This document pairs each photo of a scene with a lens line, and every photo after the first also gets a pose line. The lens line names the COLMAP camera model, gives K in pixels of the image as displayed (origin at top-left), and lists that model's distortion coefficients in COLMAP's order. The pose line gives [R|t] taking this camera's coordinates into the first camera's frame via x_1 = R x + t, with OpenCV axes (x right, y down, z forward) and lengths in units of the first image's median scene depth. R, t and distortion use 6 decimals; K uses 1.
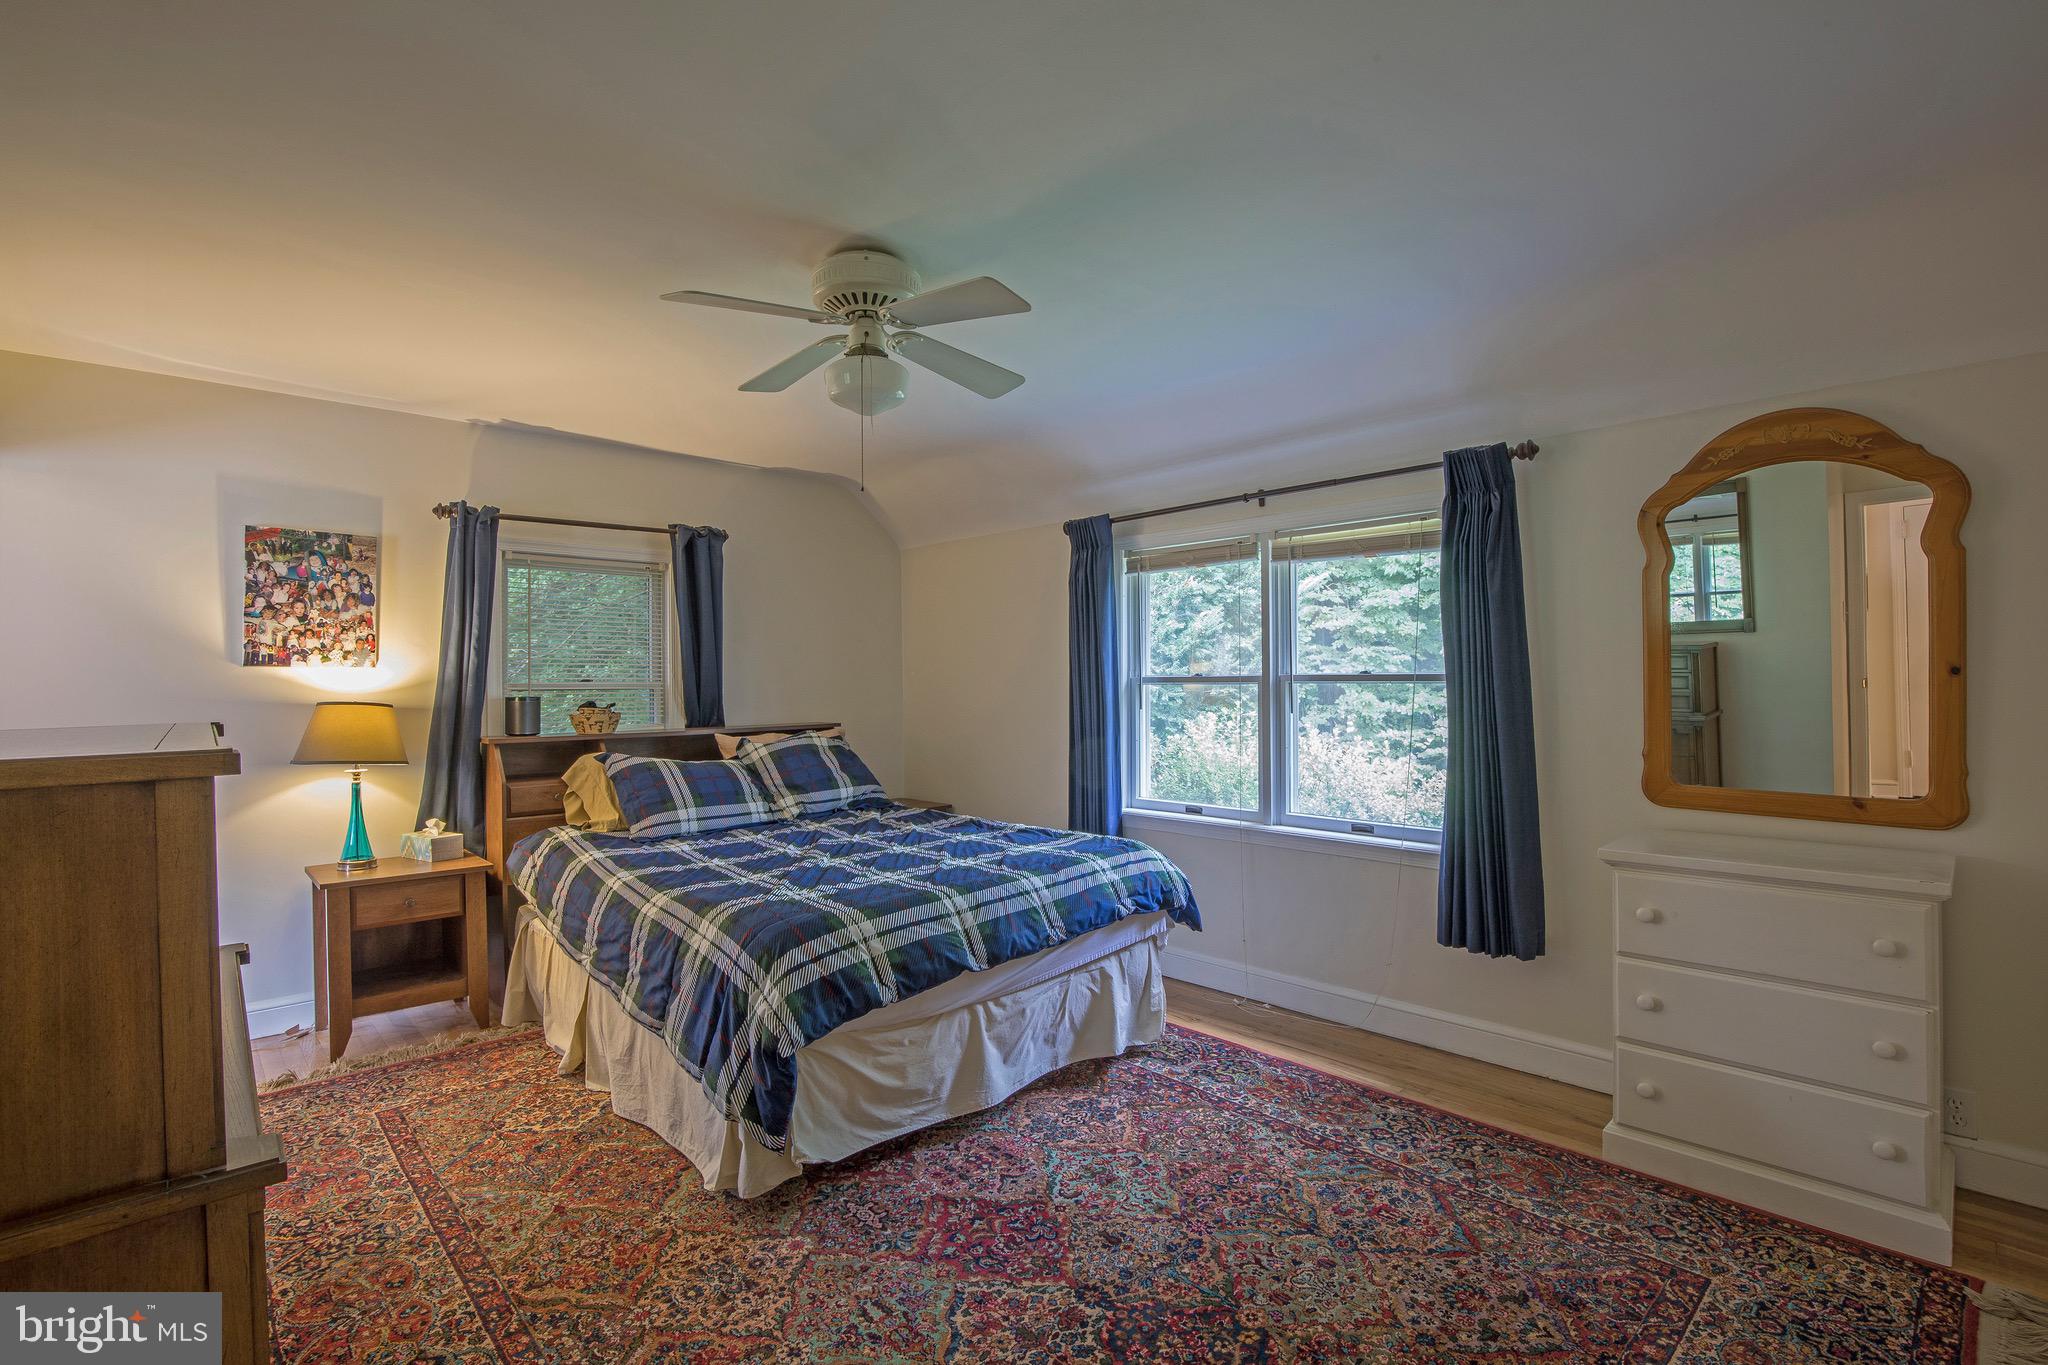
lens RADIAL K [[871.4, 0, 1024.0], [0, 871.4, 682.5], [0, 0, 1]] dist [-0.024911, 0.000054]
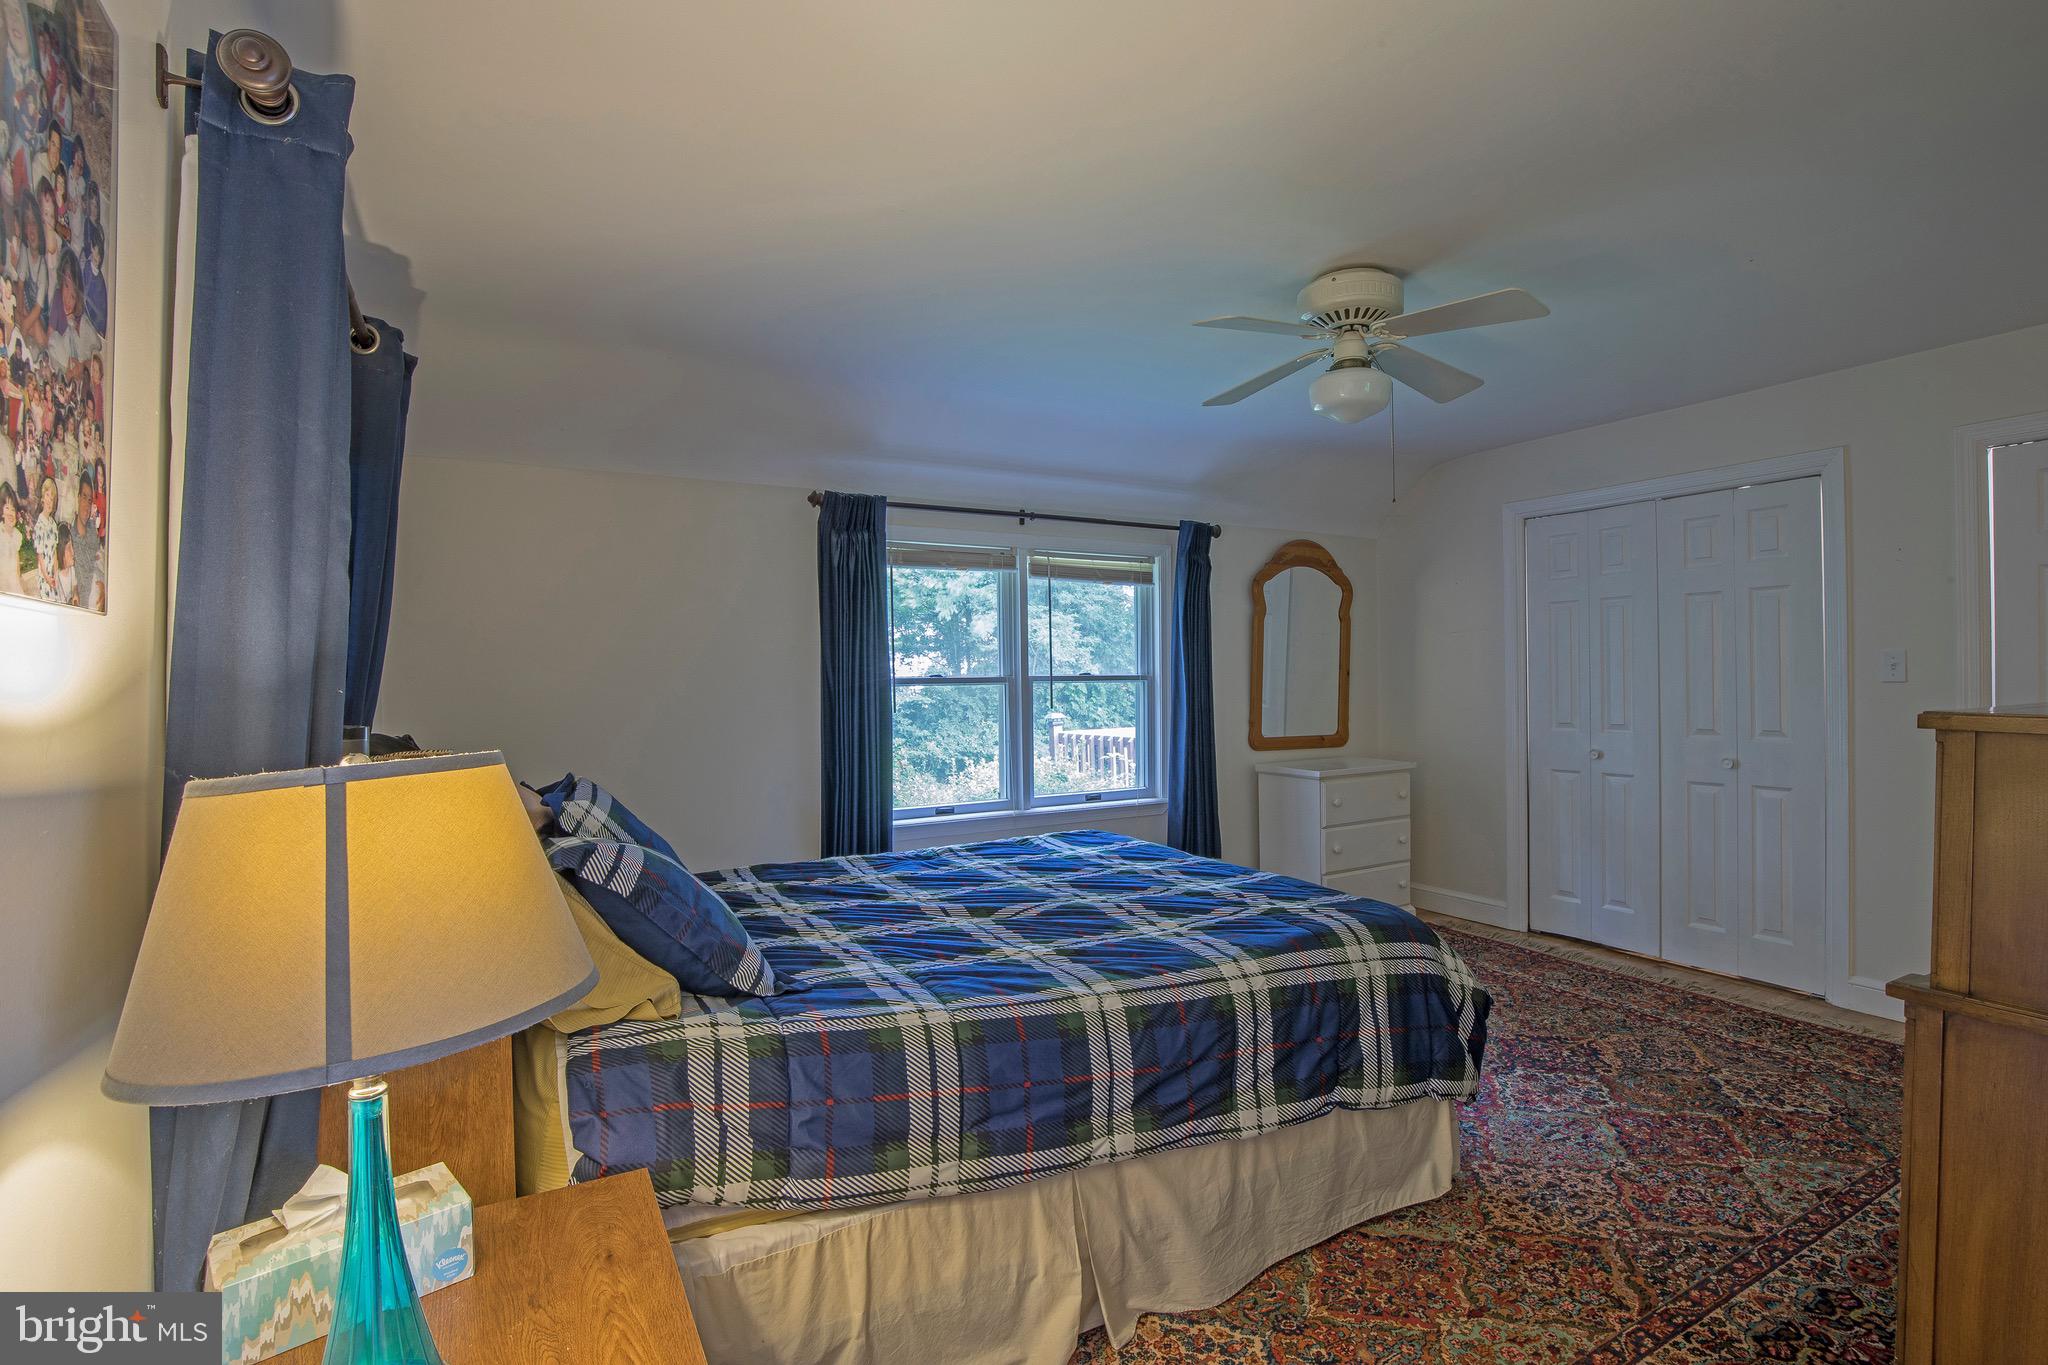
lens RADIAL K [[918.6, 0, 992.1], [0, 918.6, 700.6], [0, 0, 1]] dist [-0.025434, 0.001037]
pose [[0.306492, -0.019125, 0.951681, -1.026771], [0.011974, 0.999796, 0.016236, 0.004100], [-0.951798, 0.006419, 0.306659, 0.803490]]
